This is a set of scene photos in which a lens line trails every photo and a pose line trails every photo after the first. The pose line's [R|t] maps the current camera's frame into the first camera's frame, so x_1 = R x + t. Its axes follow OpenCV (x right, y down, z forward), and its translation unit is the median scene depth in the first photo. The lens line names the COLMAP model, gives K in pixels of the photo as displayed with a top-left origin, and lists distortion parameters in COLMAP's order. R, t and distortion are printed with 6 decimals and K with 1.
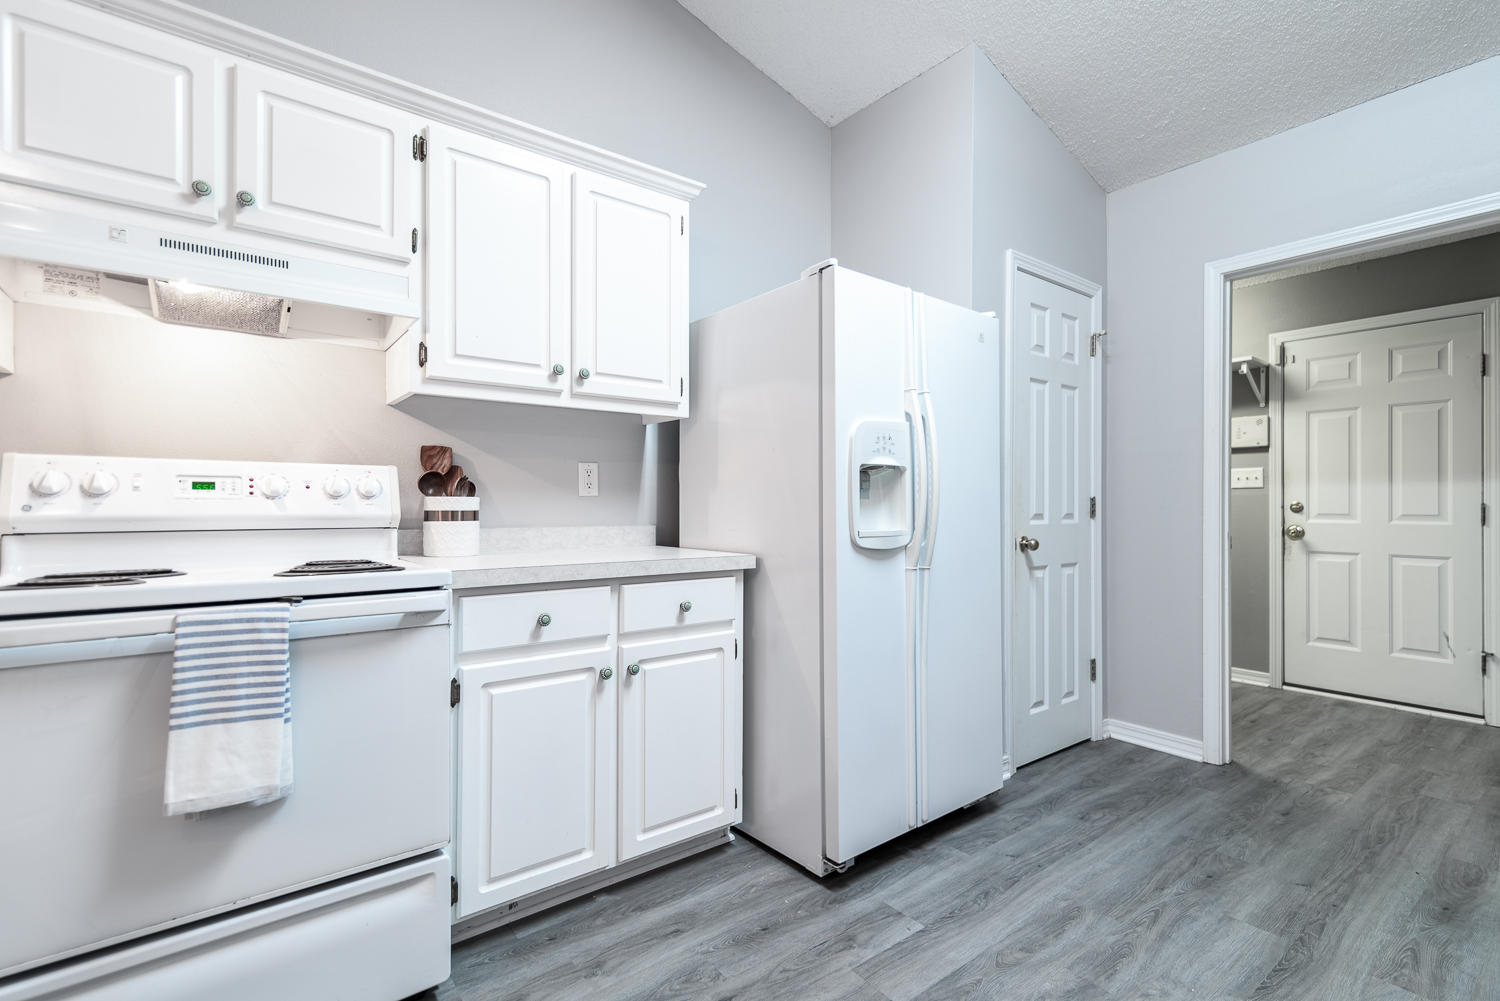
lens RADIAL K [[686.1, 0, 773.7], [0, 686.1, 501.0], [0, 0, 1]] dist [0.014026, -0.001479]
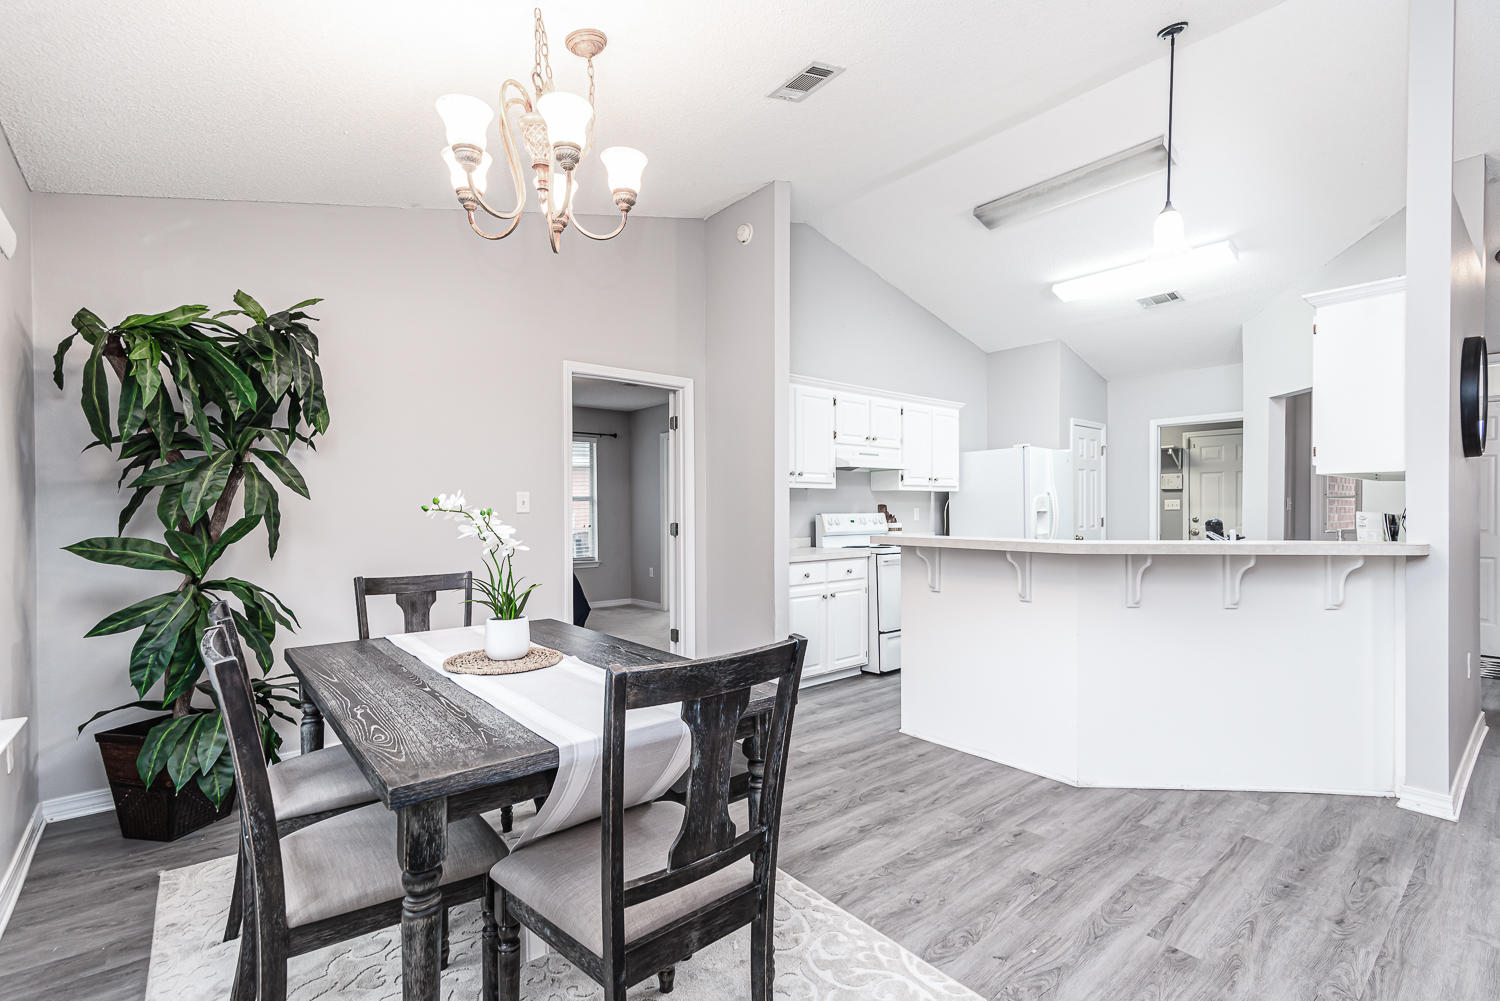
lens RADIAL K [[686.1, 0, 761.2], [0, 686.1, 503.2], [0, 0, 1]] dist [0.014026, -0.001479]
pose [[0.999257, -0.004865, 0.038229, -0.646047], [0.004610, 0.999967, 0.006753, -0.063858], [-0.038261, -0.006572, 0.999246, -1.058516]]
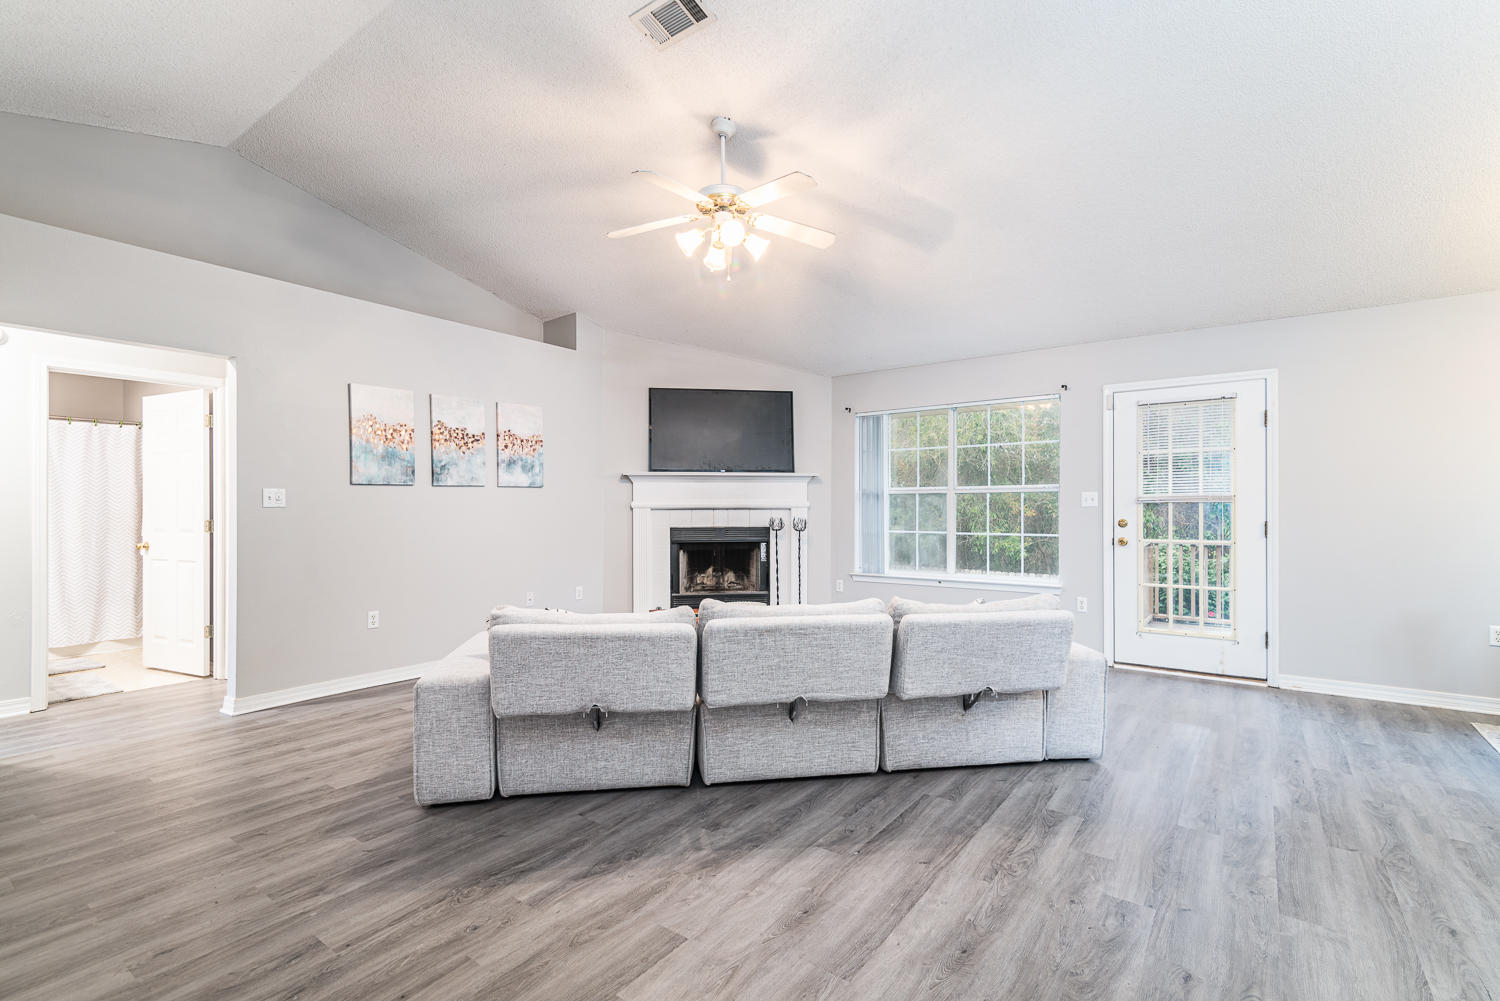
lens RADIAL K [[686.1, 0, 765.3], [0, 686.1, 500.6], [0, 0, 1]] dist [0.014026, -0.001479]
pose [[-0.959484, -0.006447, -0.281689, 0.500191], [0.000400, 0.999706, -0.024244, -0.036254], [0.281763, -0.023375, -0.959199, -0.143742]]
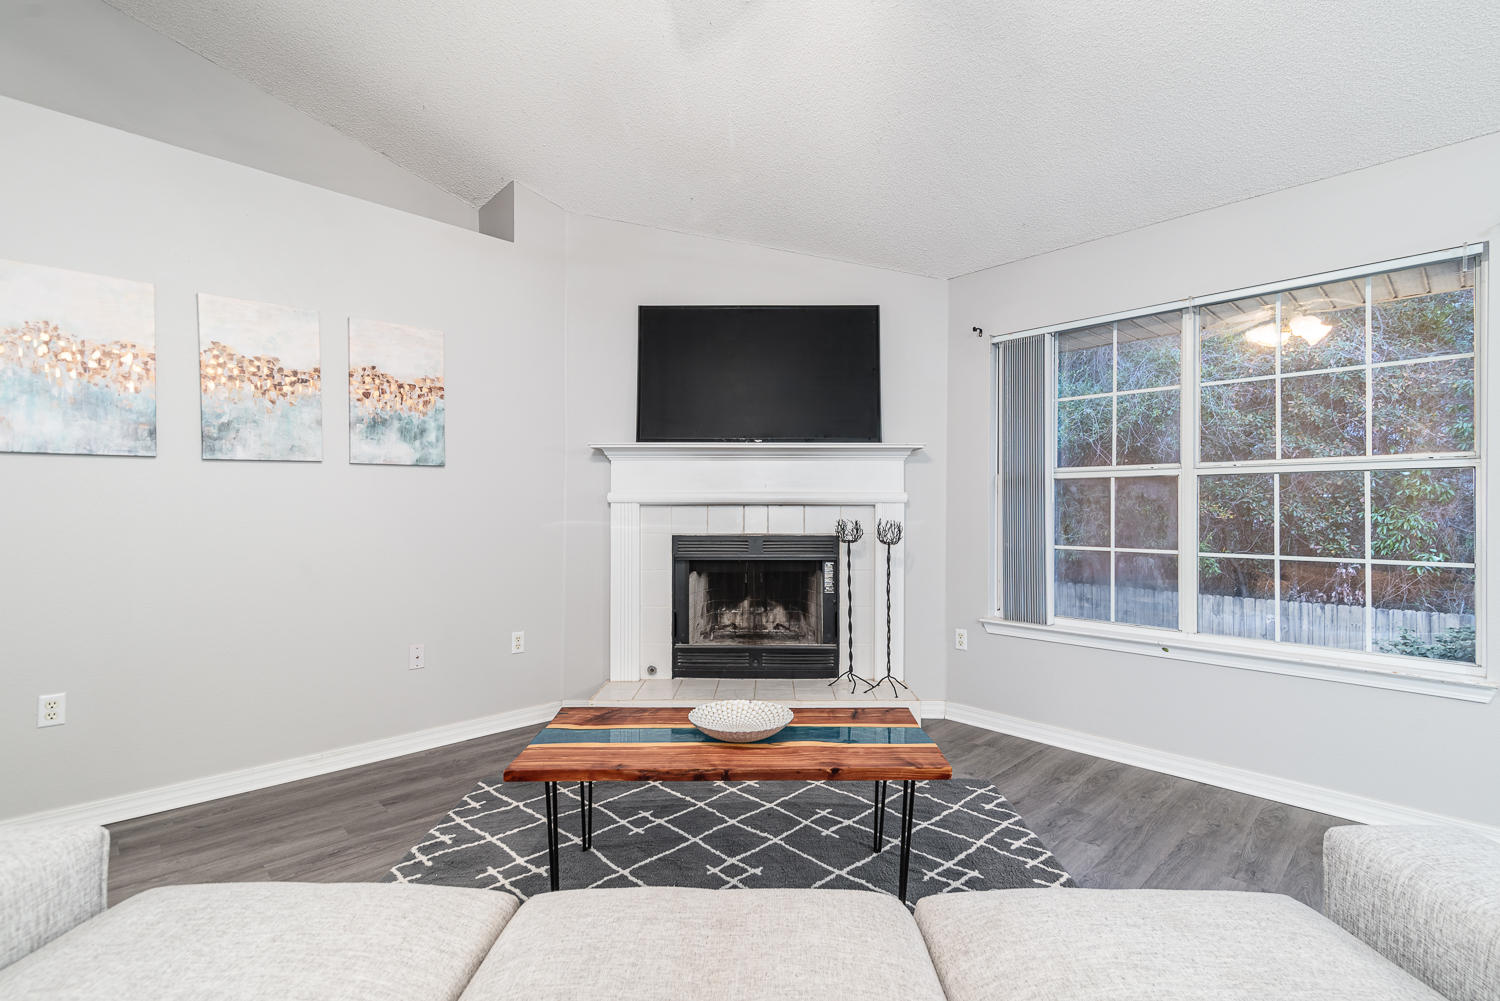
lens RADIAL K [[686.1, 0, 752.6], [0, 686.1, 505.4], [0, 0, 1]] dist [0.014026, -0.001479]
pose [[-0.994350, -0.008233, -0.105832, 0.233754], [-0.006768, 0.999876, -0.014193, -0.041774], [0.105936, -0.013396, -0.994283, -0.807230]]
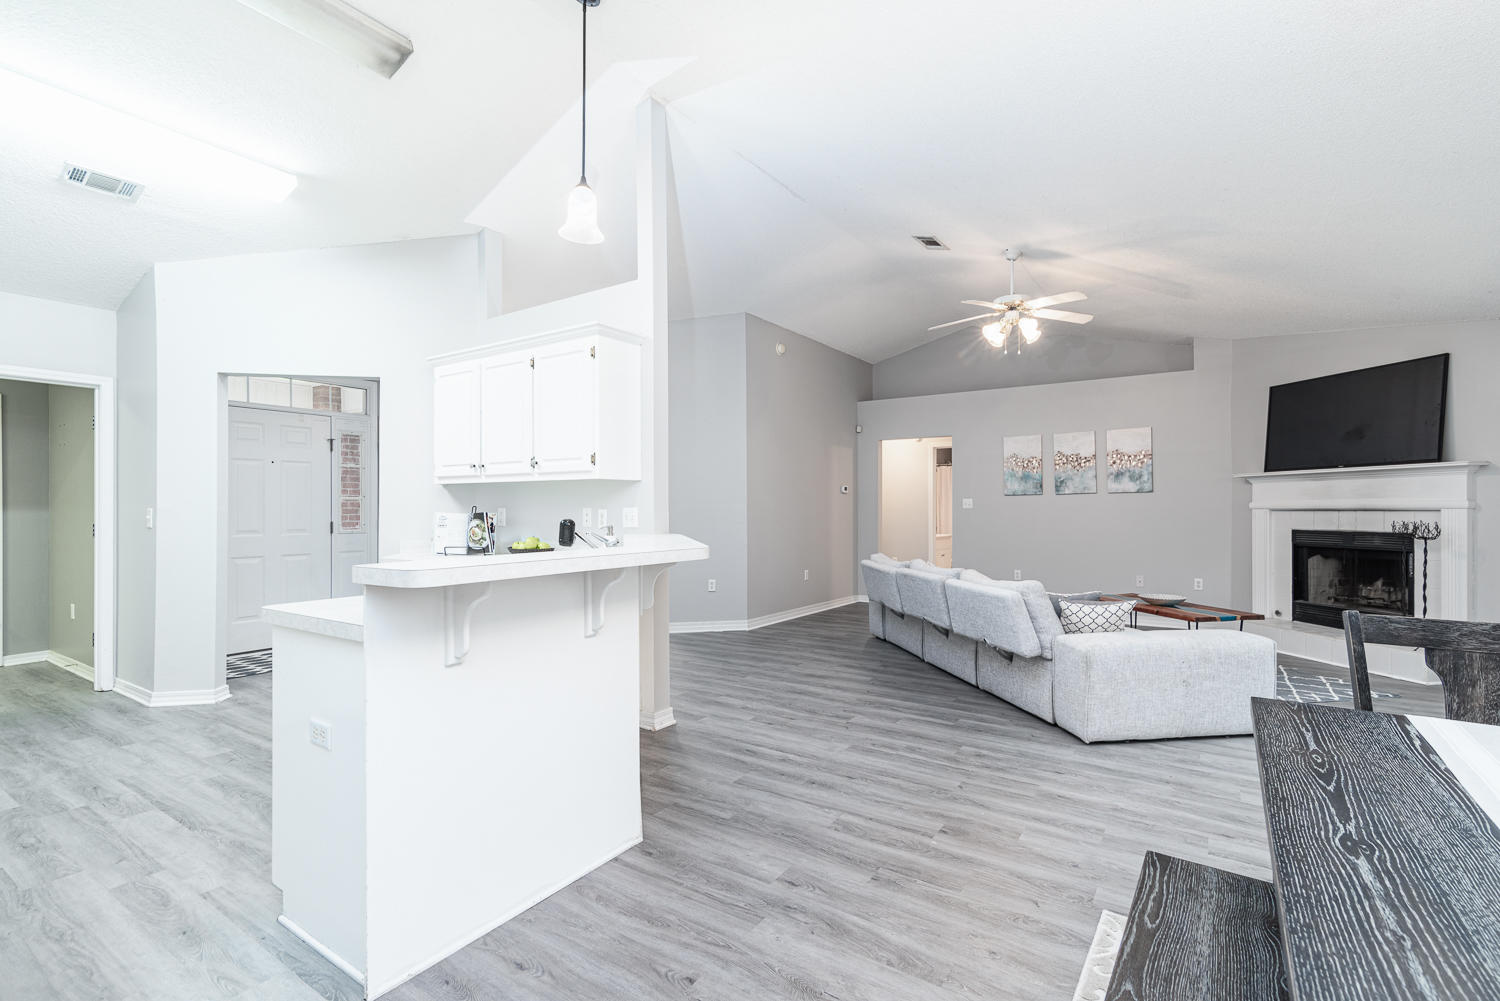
lens RADIAL K [[686.1, 0, 764.7], [0, 686.1, 507.0], [0, 0, 1]] dist [0.014026, -0.001479]
pose [[-0.313062, -0.003220, 0.949727, -0.929839], [-0.010003, 0.999950, 0.000093, -0.051621], [-0.949680, -0.009471, -0.313078, -0.145548]]
